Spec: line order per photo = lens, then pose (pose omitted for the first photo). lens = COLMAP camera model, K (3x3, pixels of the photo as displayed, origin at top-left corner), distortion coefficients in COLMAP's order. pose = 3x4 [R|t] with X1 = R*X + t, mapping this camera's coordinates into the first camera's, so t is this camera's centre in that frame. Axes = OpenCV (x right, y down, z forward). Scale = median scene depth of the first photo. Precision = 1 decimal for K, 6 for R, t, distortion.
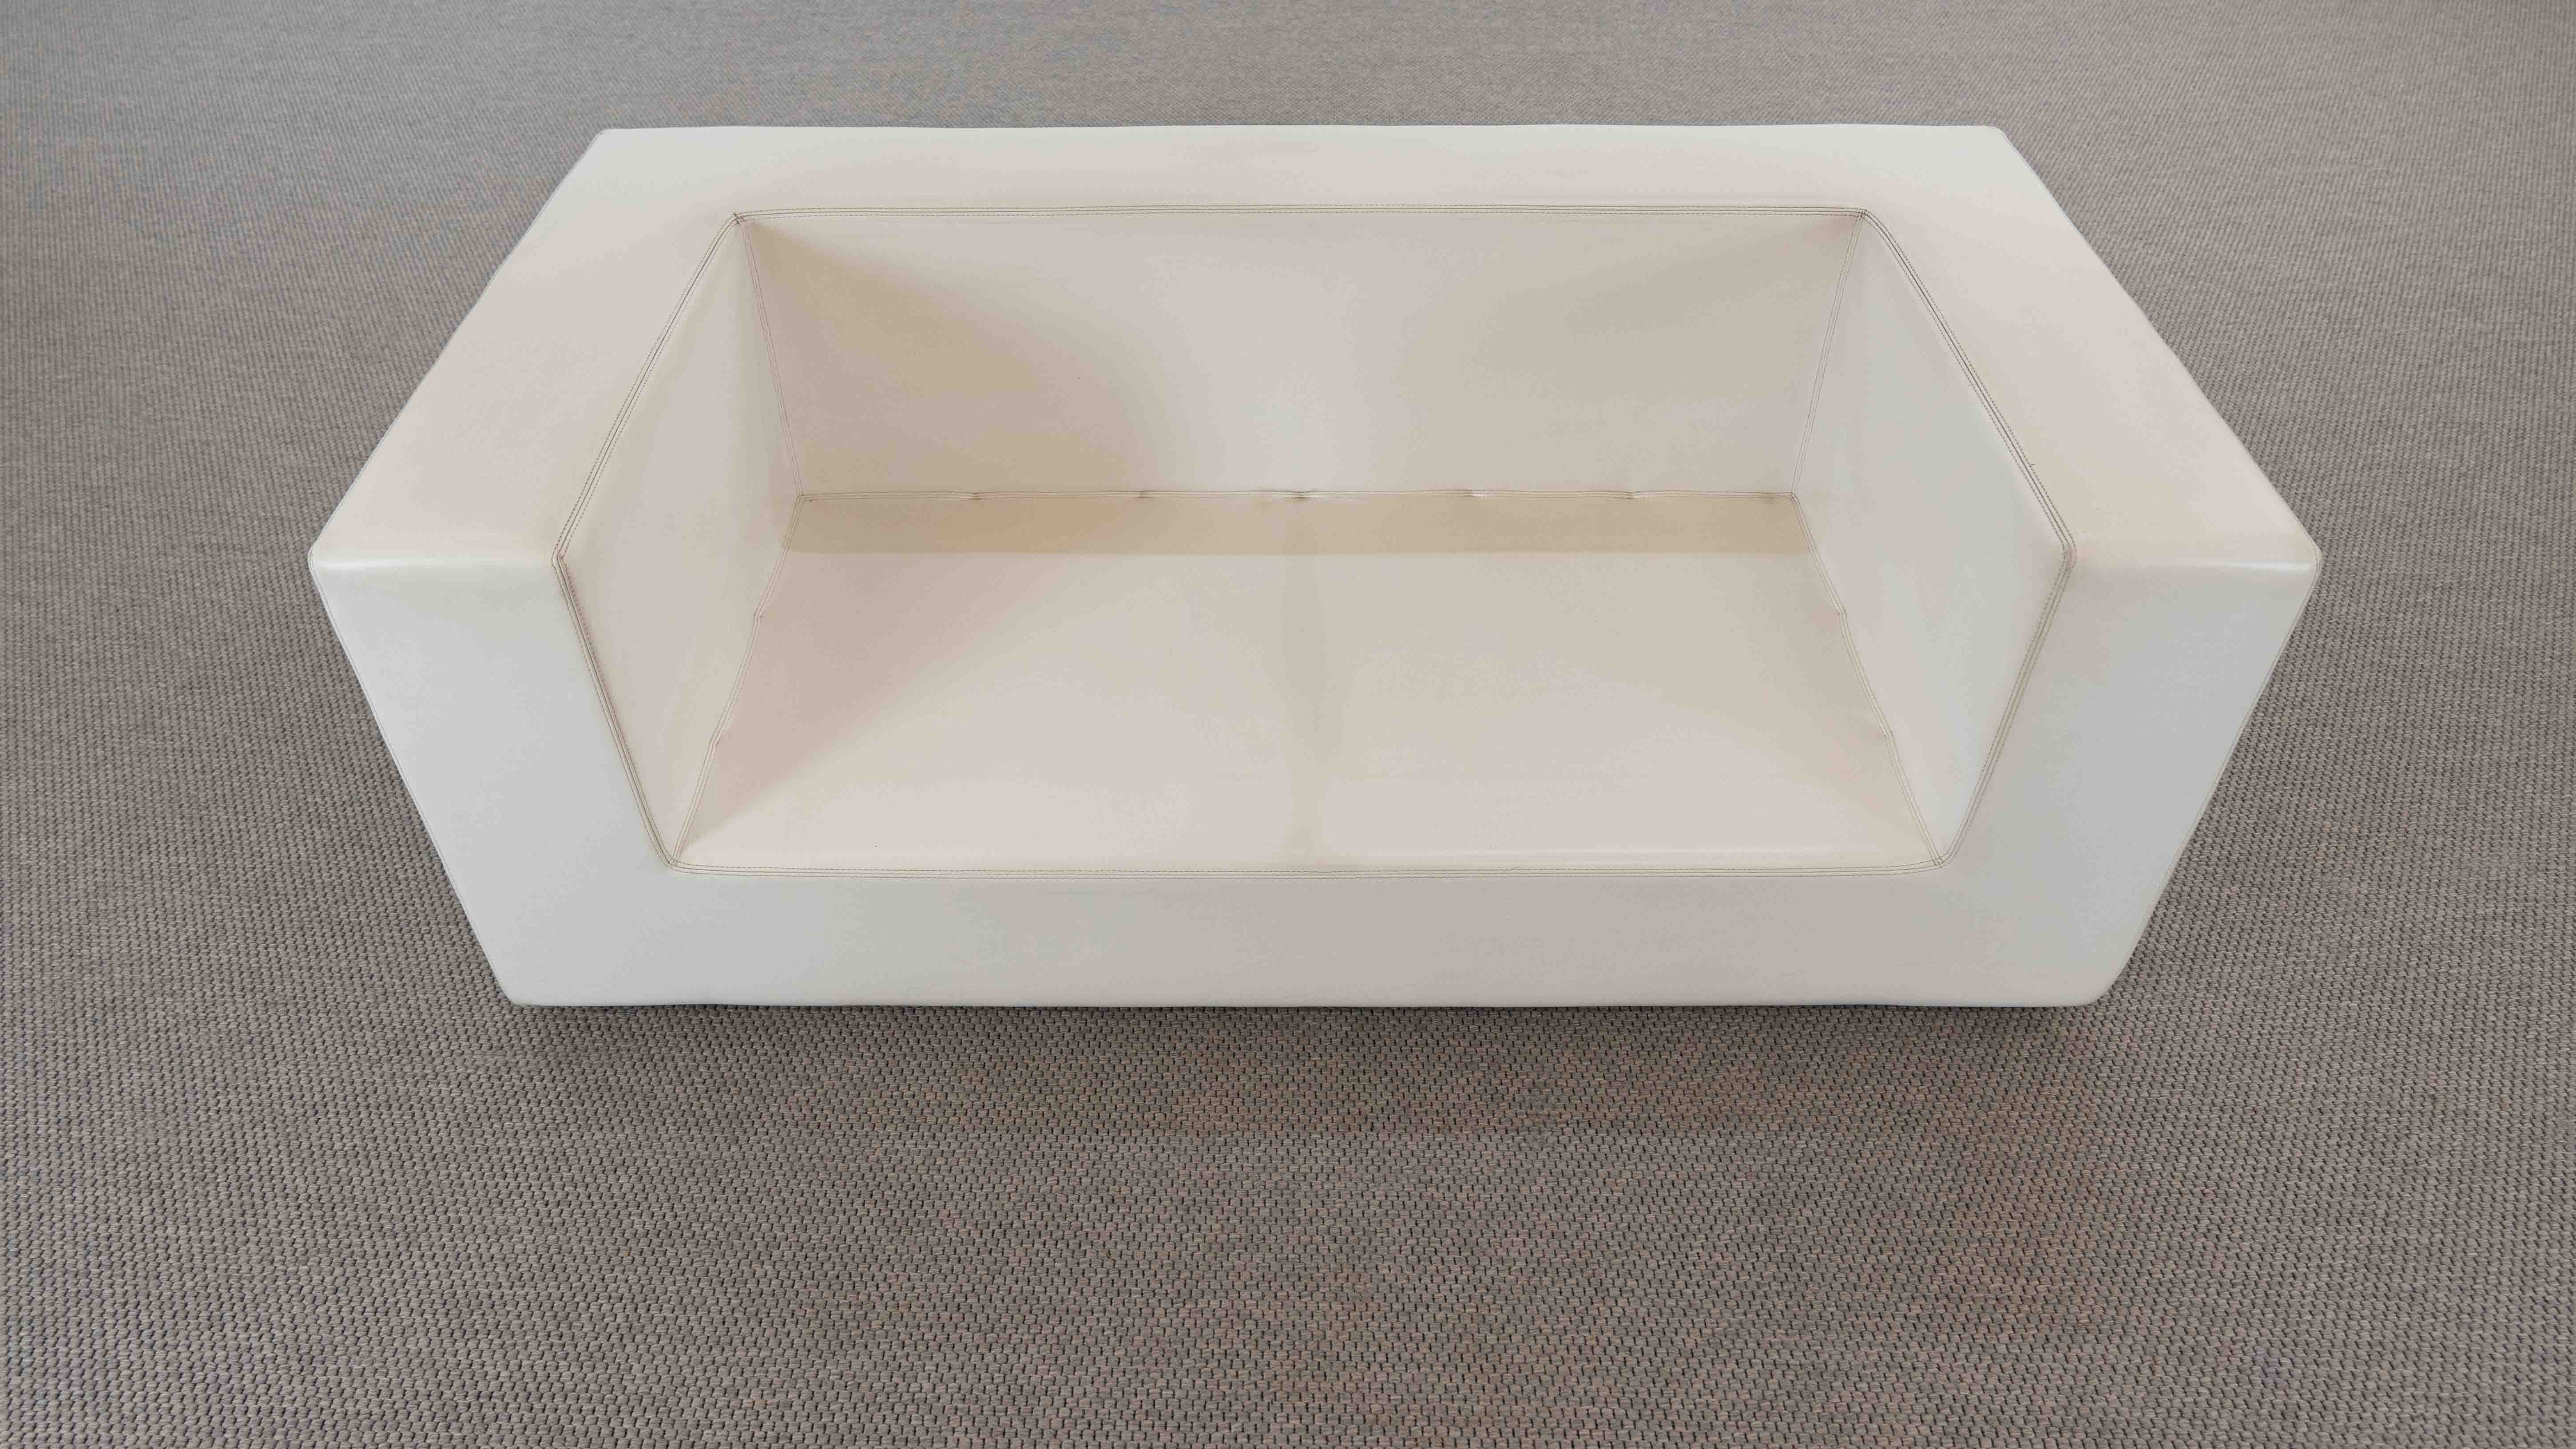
lens RADIAL K [[1783.0, 0, 1245.1], [0, 1783.0, 673.5], [0, 0, 1]] dist [-0.030119, 0.018221]
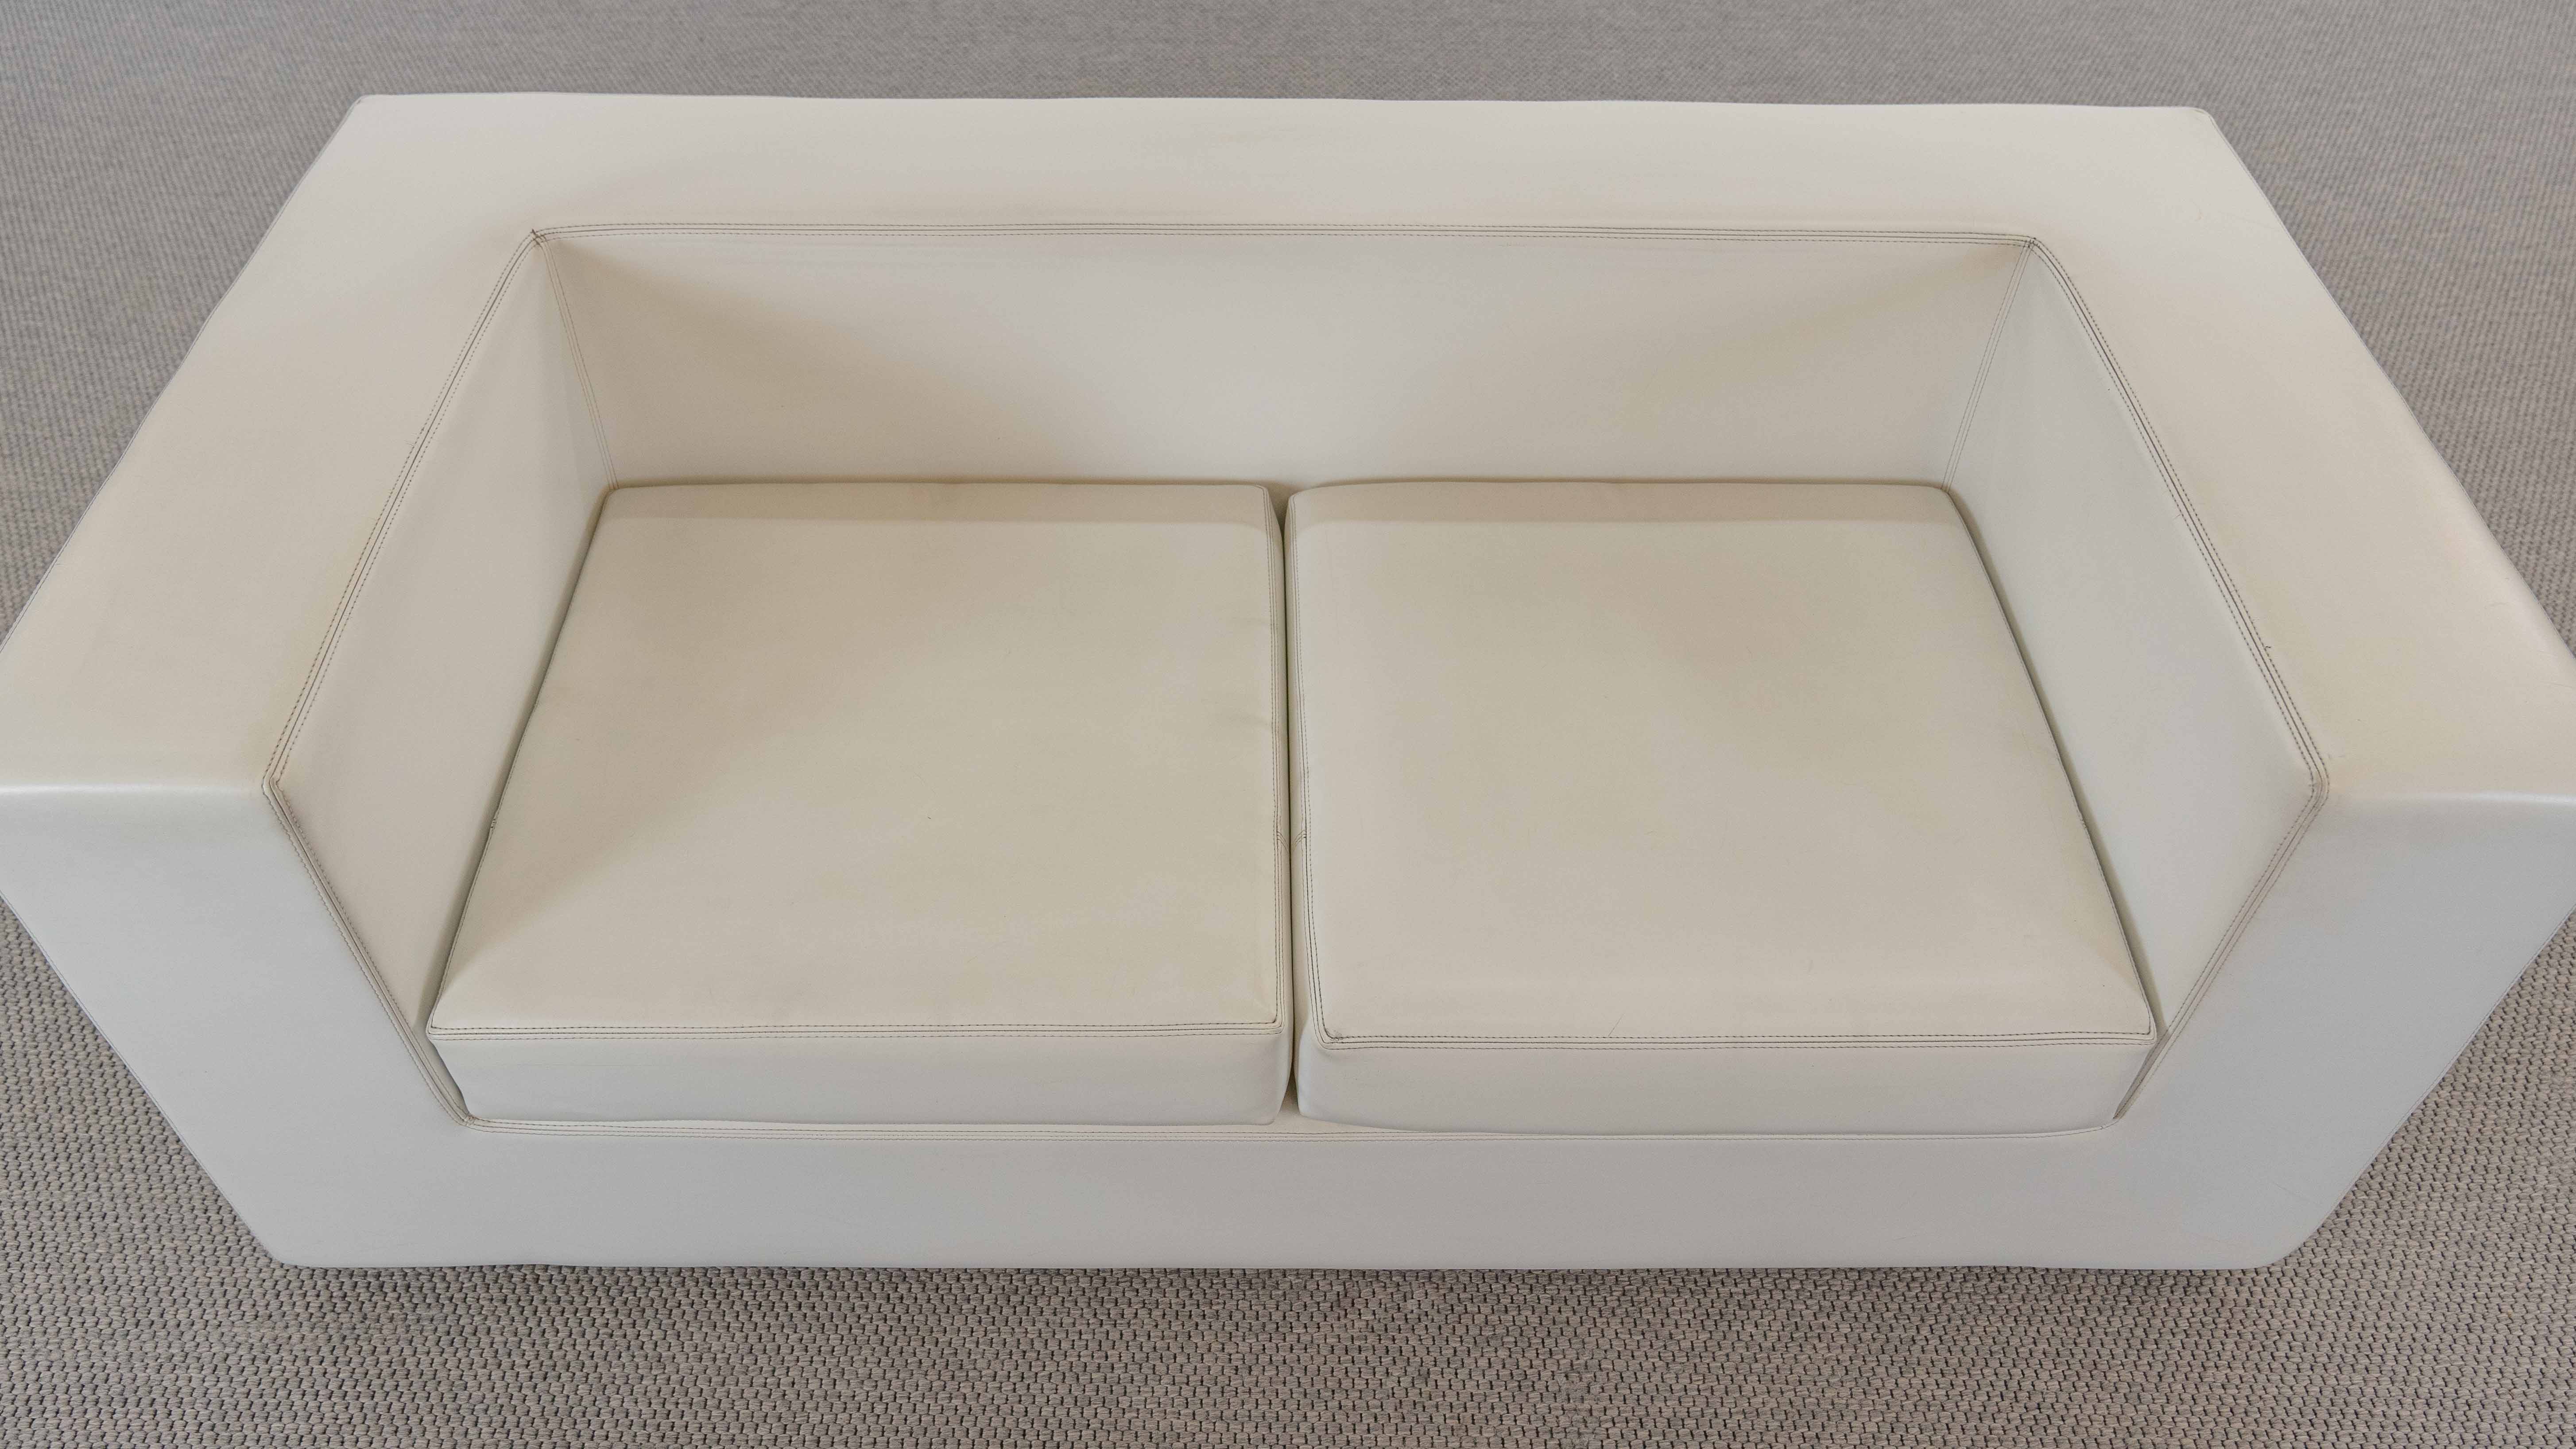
lens RADIAL K [[1981.1, 0, 1257.0], [0, 1981.1, 788.4], [0, 0, 1]] dist [-0.015528, 0.009589]
pose [[0.999851, 0.003093, 0.016959, 0.004898], [-0.004980, 0.993654, 0.112367, -0.124766], [-0.016504, -0.112435, 0.993522, 0.146834]]
